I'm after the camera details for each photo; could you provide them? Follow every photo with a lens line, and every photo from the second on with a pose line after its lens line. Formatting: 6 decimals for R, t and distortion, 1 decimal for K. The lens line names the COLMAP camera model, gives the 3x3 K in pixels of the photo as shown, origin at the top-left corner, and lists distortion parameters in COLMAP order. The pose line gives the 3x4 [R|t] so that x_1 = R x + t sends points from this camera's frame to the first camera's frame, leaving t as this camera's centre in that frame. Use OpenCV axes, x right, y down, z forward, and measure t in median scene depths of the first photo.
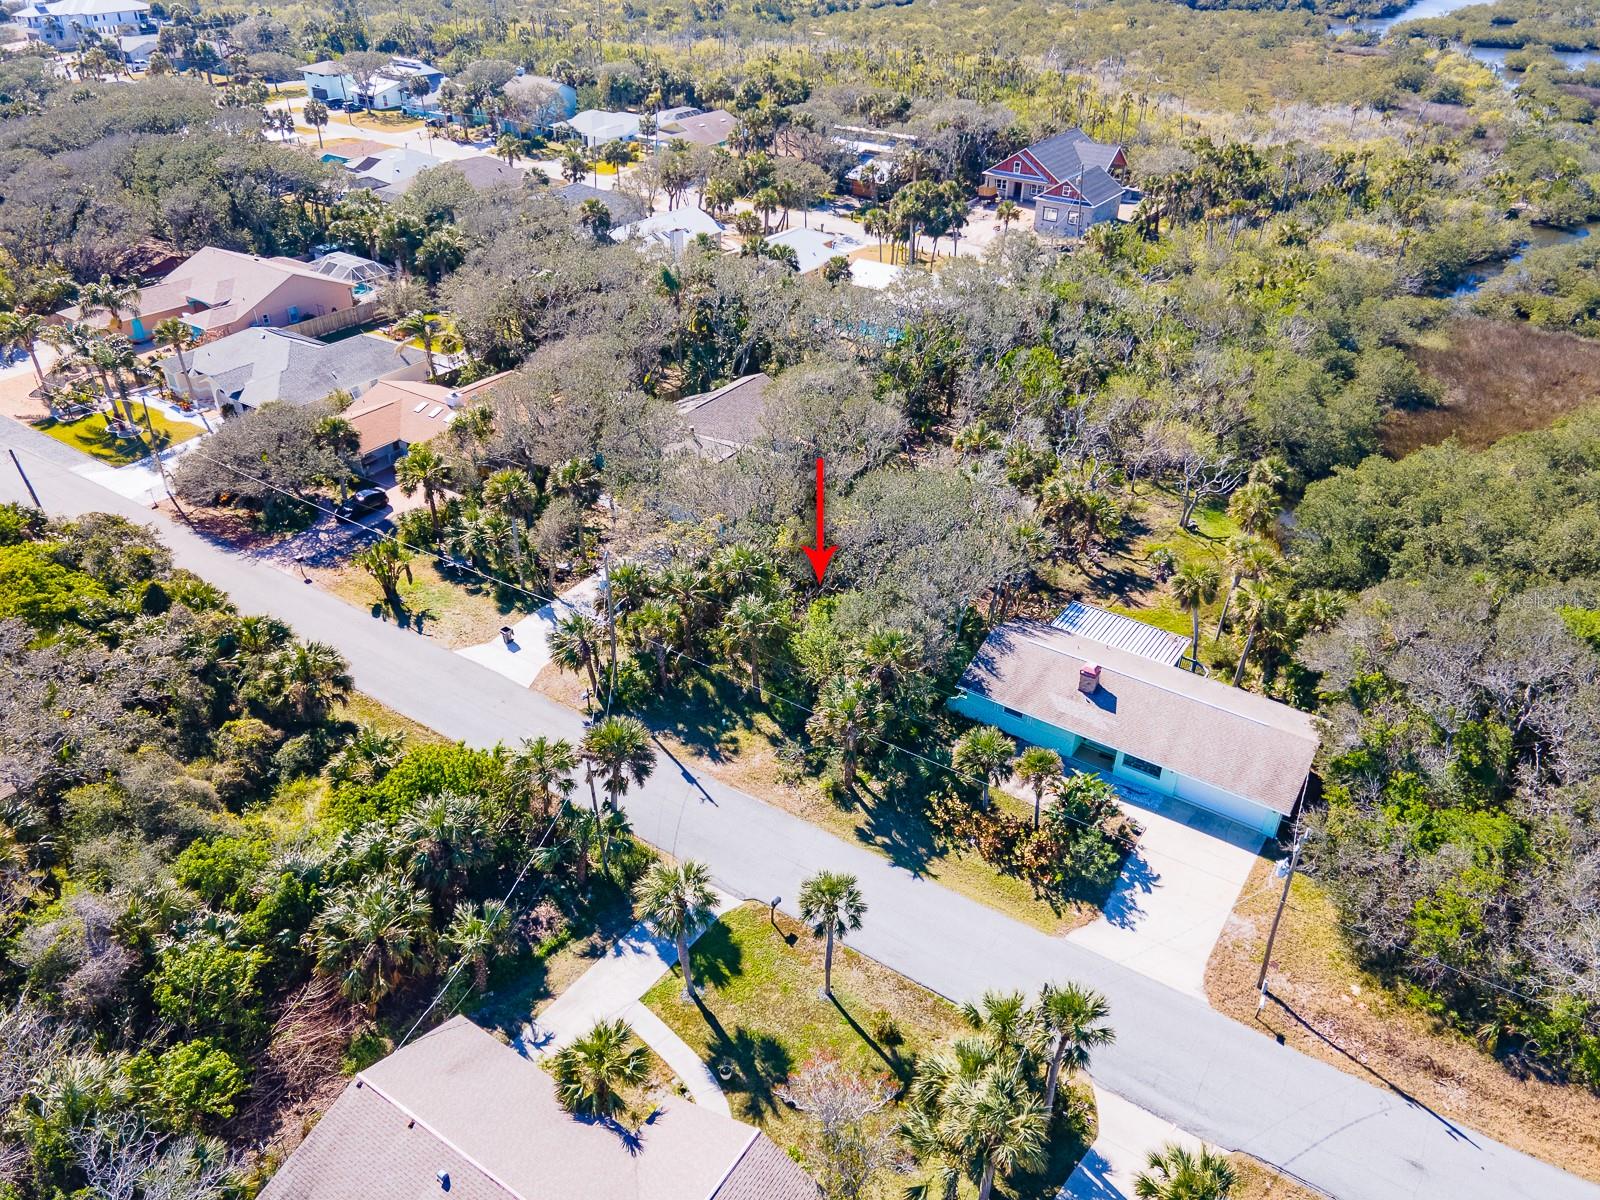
lens RADIAL K [[1182.0, 0, 800.0], [0, 1182.0, 600.0], [0, 0, 1]] dist [0.004906, 0.058426]
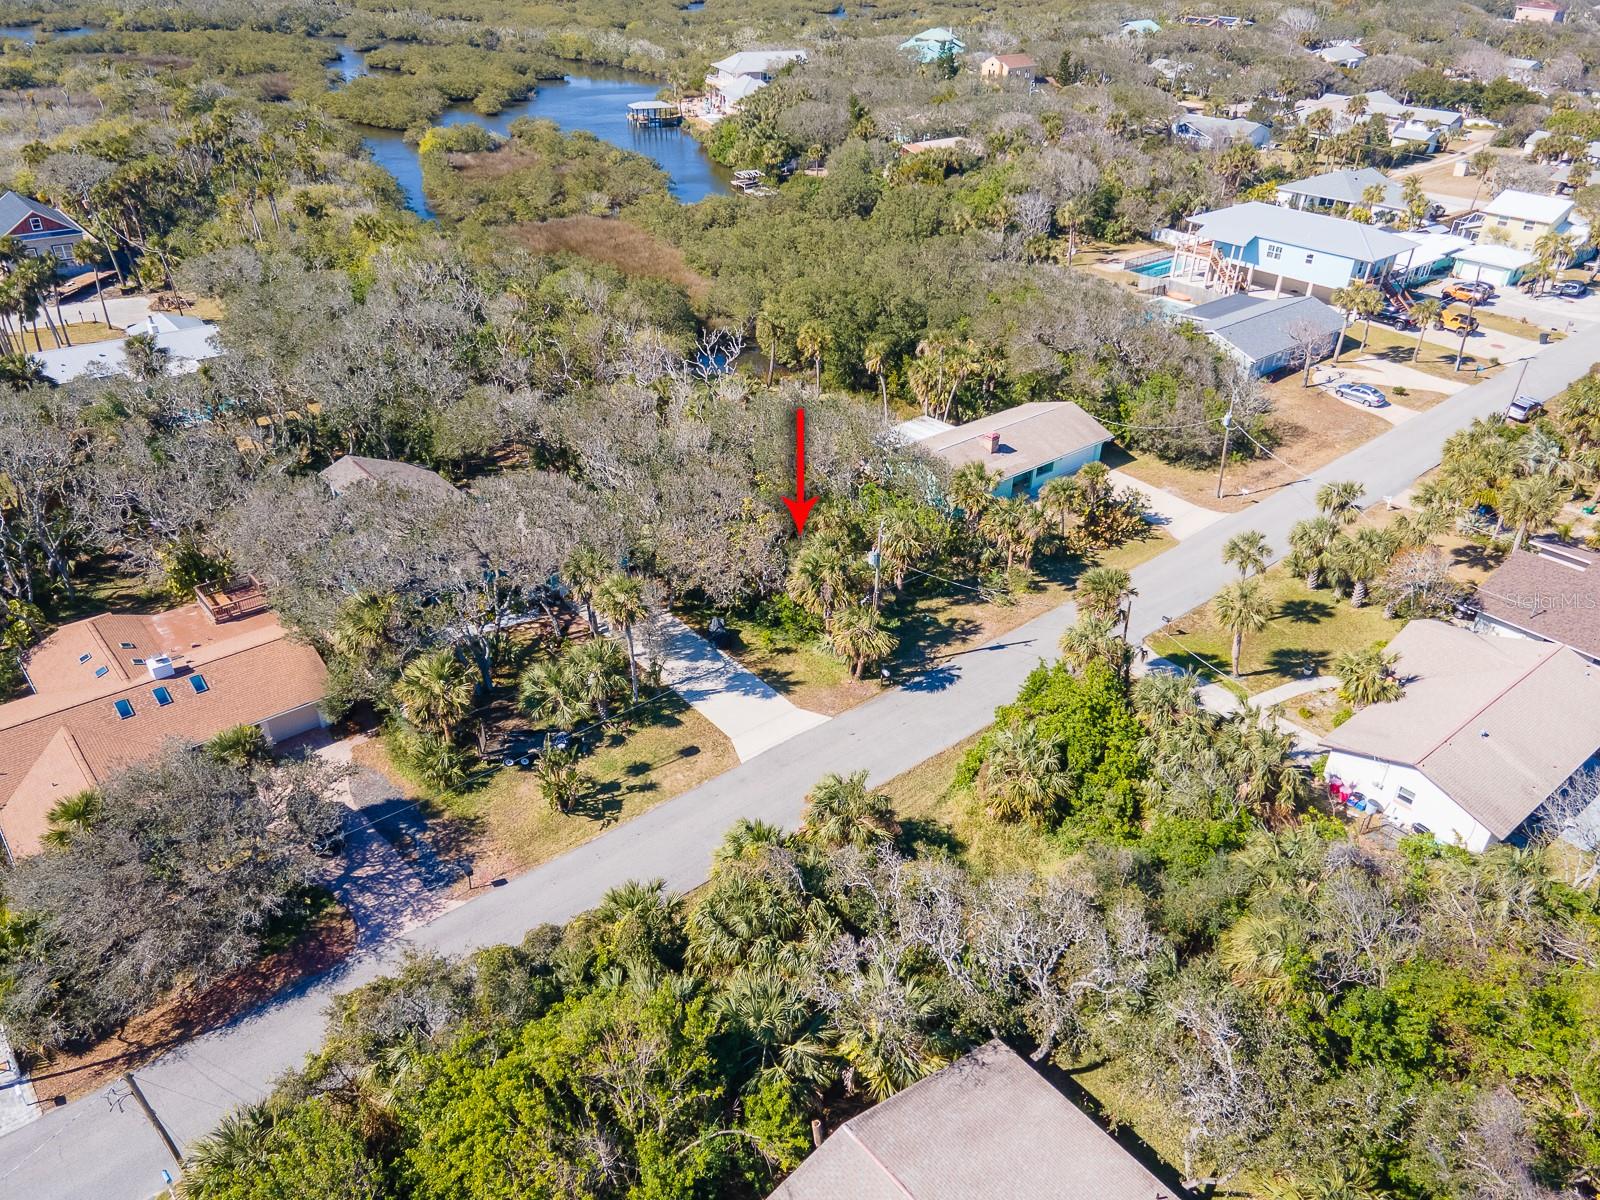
lens RADIAL K [[1182.0, 0, 800.0], [0, 1182.0, 600.0], [0, 0, 1]] dist [0.004906, 0.058426]
pose [[0.256523, -0.499369, 0.827542, -1.033486], [0.485663, 0.806851, 0.336337, -0.354596], [-0.835660, 0.315628, 0.449501, 0.601557]]
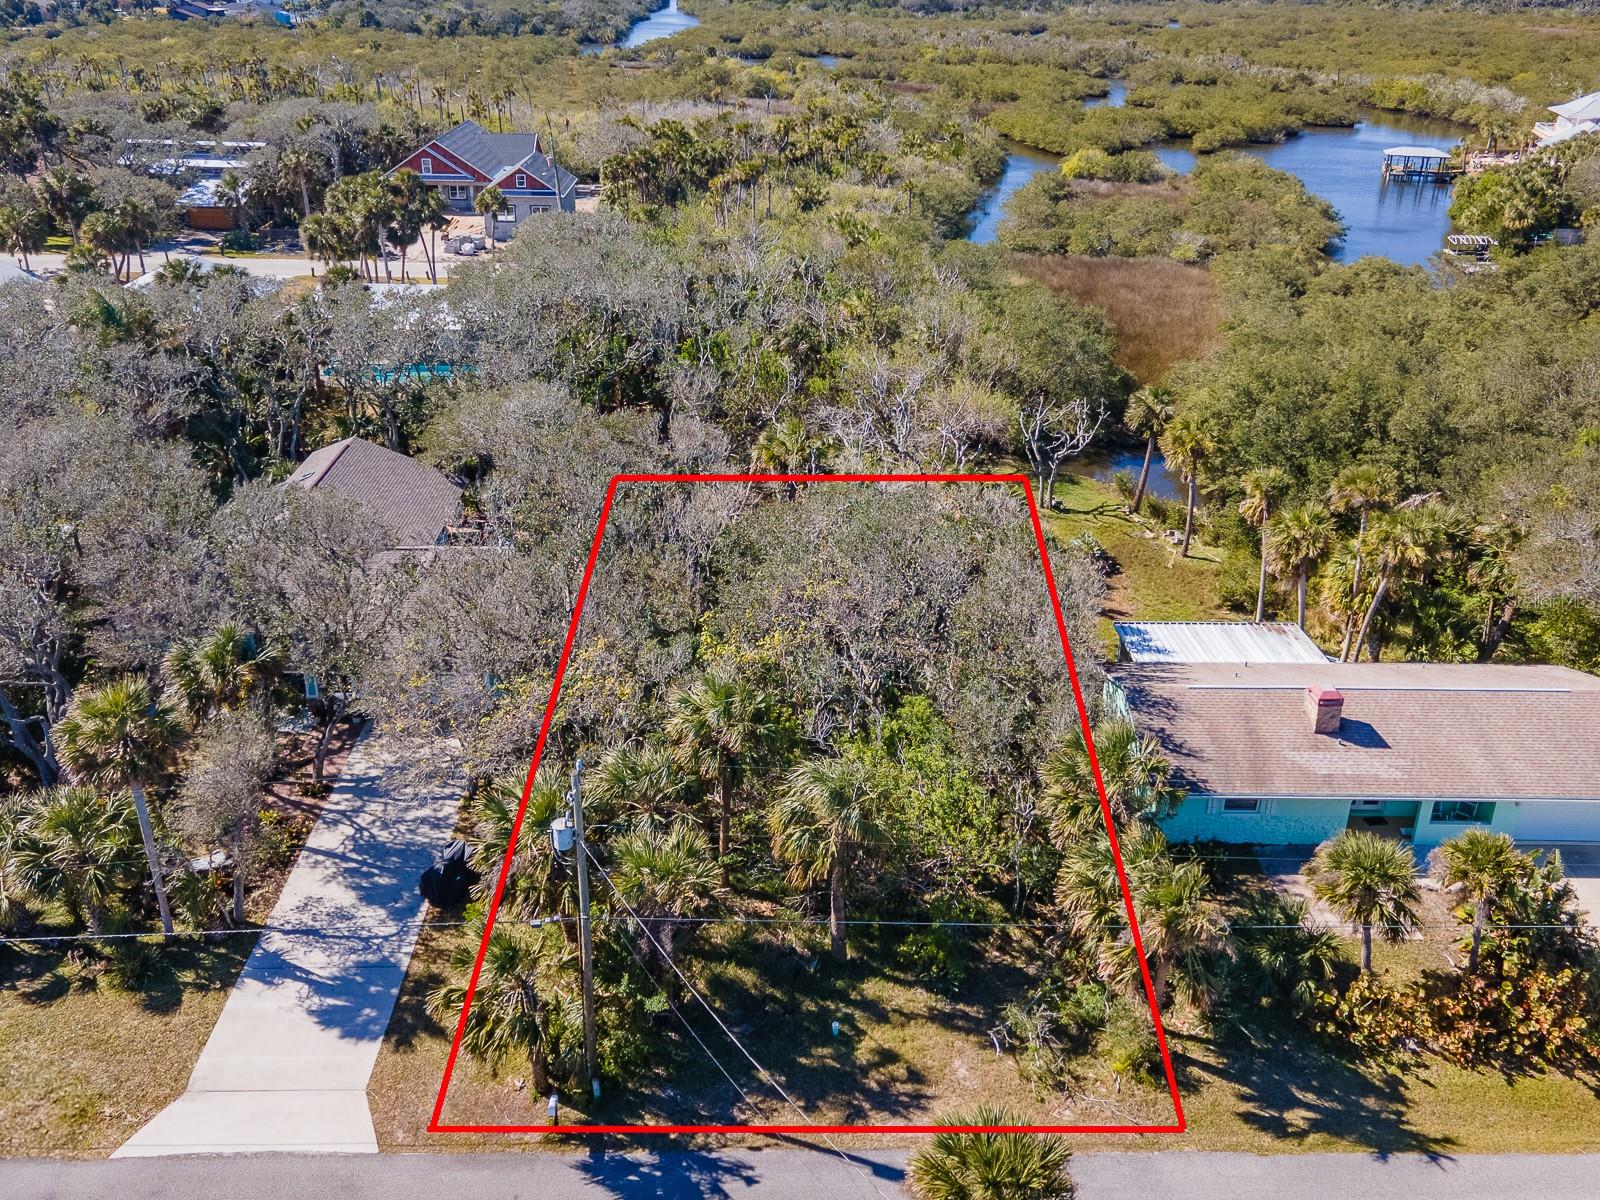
lens RADIAL K [[1335.9, 0, 799.4], [0, 1335.9, 517.3], [0, 0, 1]] dist [-0.002284, 0.076954]
pose [[0.811565, -0.223150, 0.539969, -0.336328], [0.299253, 0.952521, -0.056129, -0.074164], [-0.501807, 0.207140, 0.839811, 0.503514]]
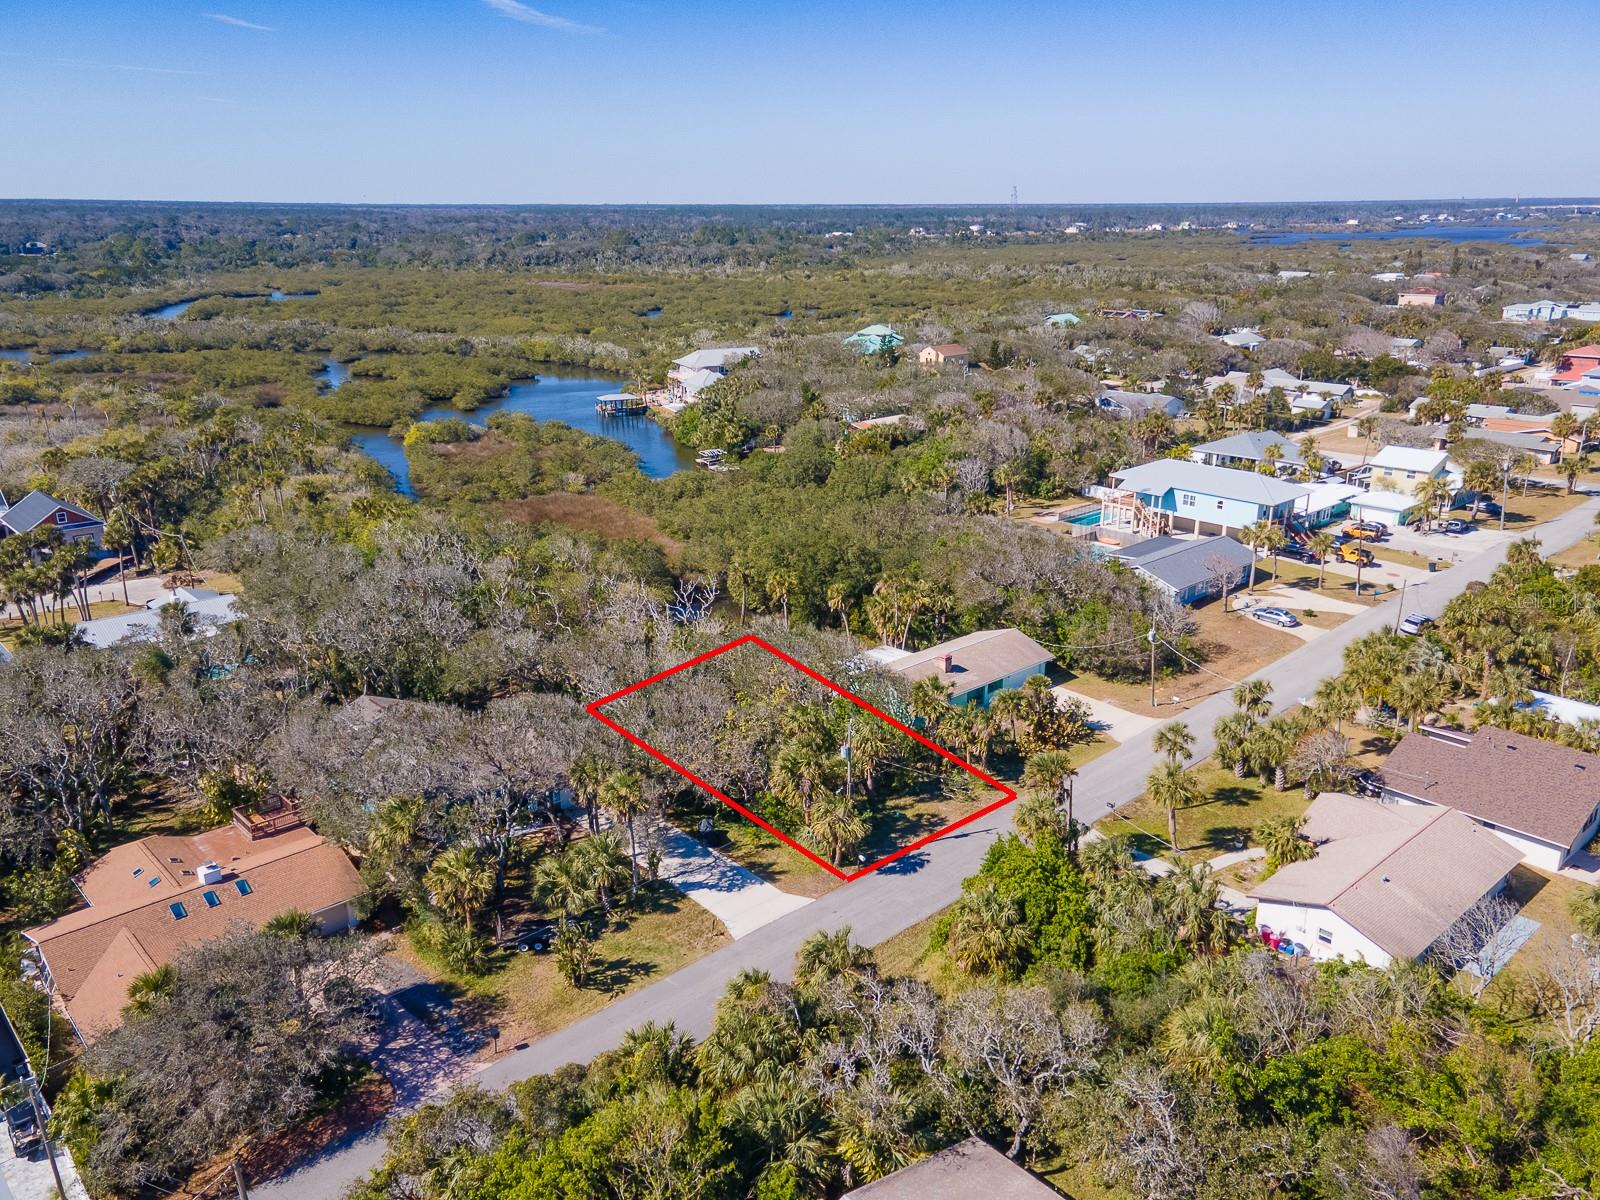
lens RADIAL K [[1229.1, 0, 811.4], [0, 1229.1, 593.1], [0, 0, 1]] dist [0.014353, -0.002072]
pose [[0.205262, -0.300468, 0.931443, -1.235087], [0.512346, 0.843873, 0.159313, -0.350801], [-0.833888, 0.444520, 0.327159, 0.559492]]
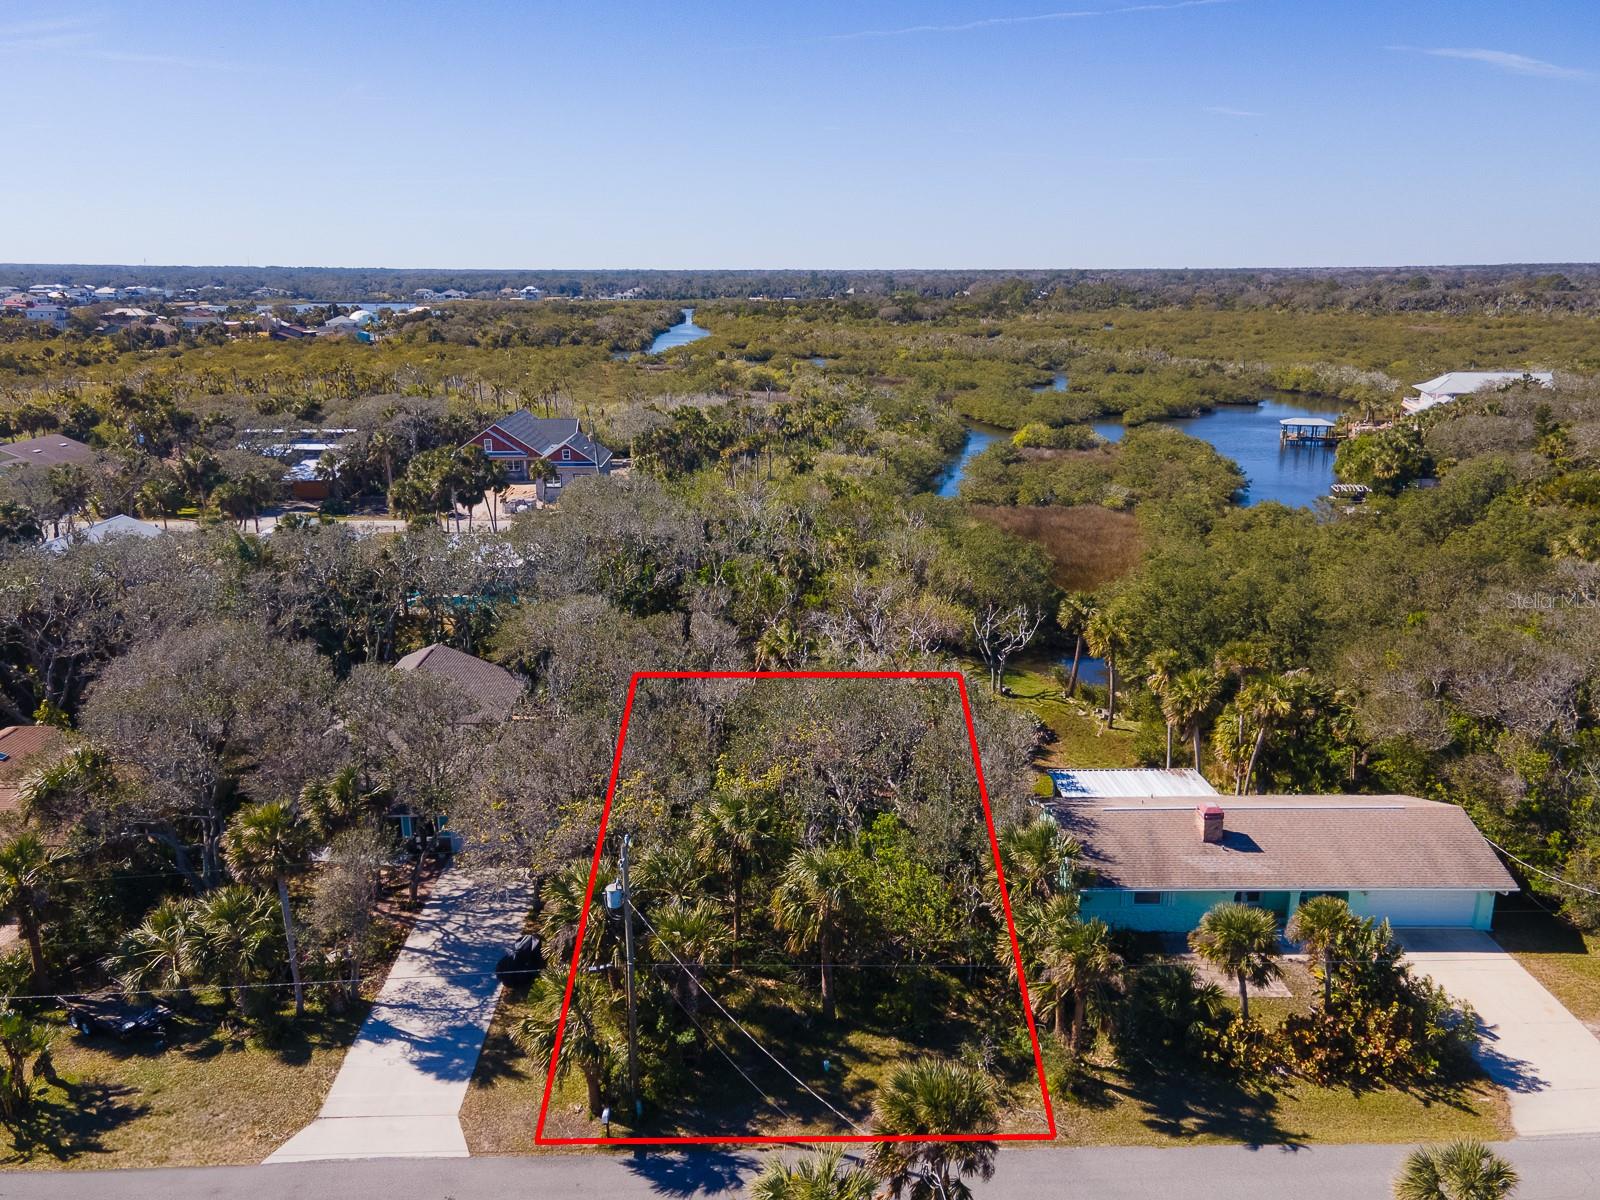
lens RADIAL K [[1182.0, 0, 800.0], [0, 1182.0, 600.0], [0, 0, 1]] dist [0.004906, 0.058426]
pose [[0.808948, -0.165222, 0.564185, -0.395425], [0.317227, 0.930661, -0.182308, -0.016550], [-0.494944, 0.326452, 0.805270, 0.429405]]
